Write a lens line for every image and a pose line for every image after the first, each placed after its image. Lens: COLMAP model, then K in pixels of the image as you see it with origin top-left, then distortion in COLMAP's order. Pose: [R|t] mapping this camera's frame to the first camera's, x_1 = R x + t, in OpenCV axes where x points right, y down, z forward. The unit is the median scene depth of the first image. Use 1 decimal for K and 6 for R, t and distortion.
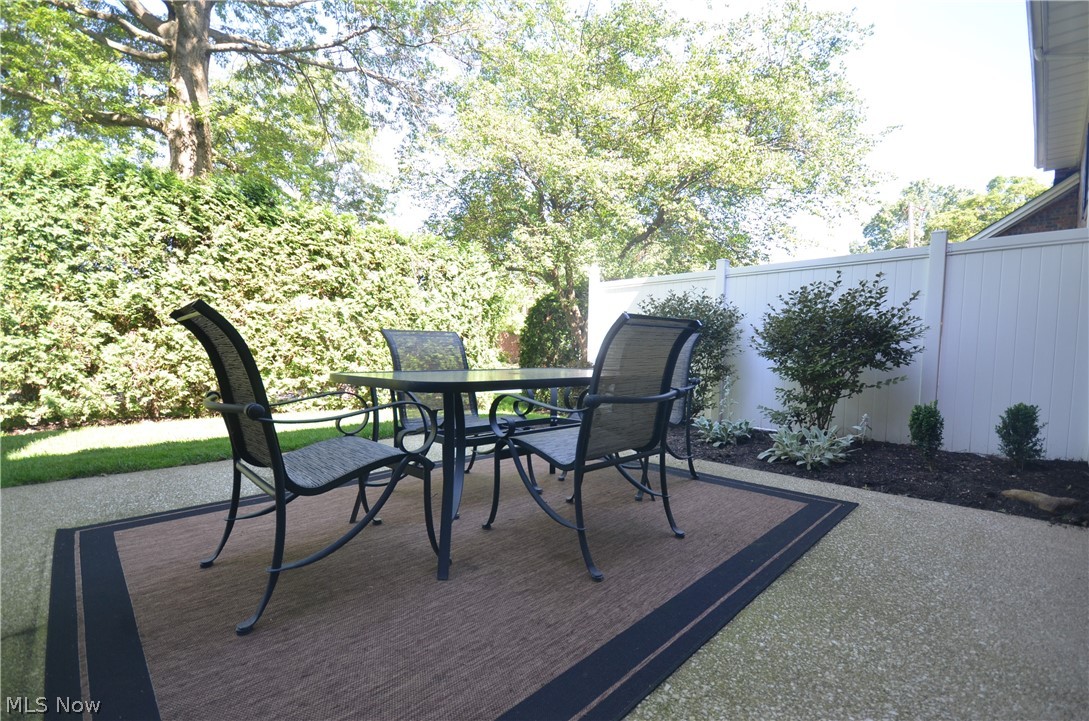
lens RADIAL K [[475.0, 0, 548.8], [0, 475.0, 360.3], [0, 0, 1]] dist [0.002458, -0.006122]
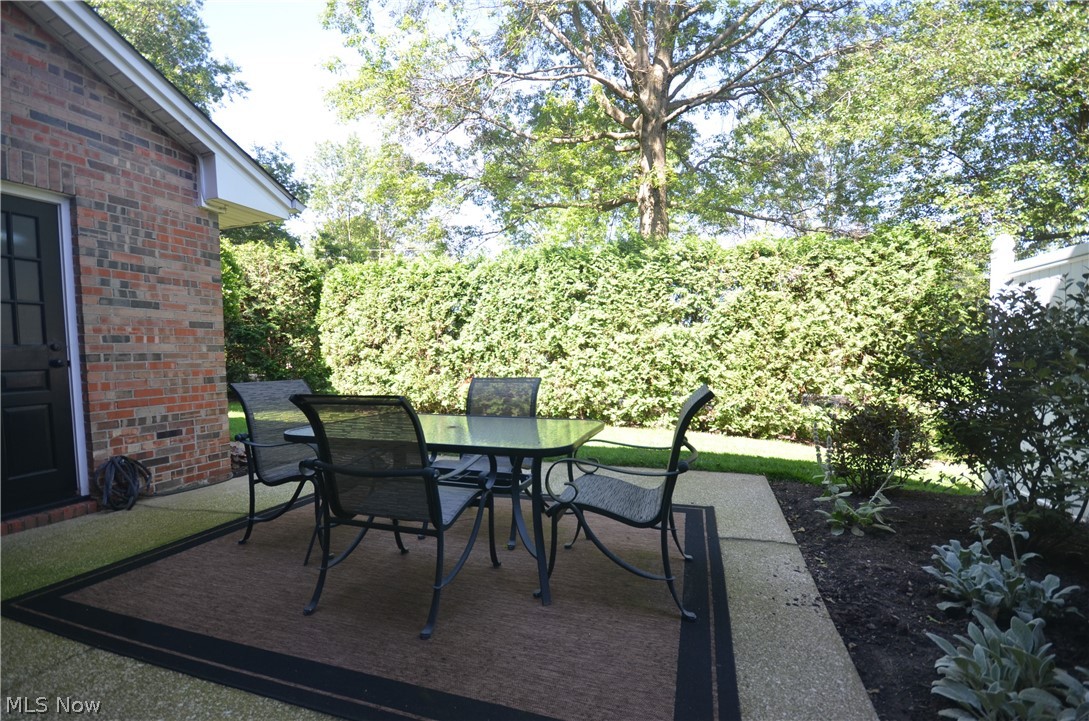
lens RADIAL K [[475.0, 0, 542.4], [0, 475.0, 362.6], [0, 0, 1]] dist [0.002458, -0.006122]
pose [[0.456399, -0.002766, -0.889771, 0.366808], [-0.003567, 0.999981, -0.004938, -0.041848], [0.889768, 0.005427, 0.456381, 0.249627]]
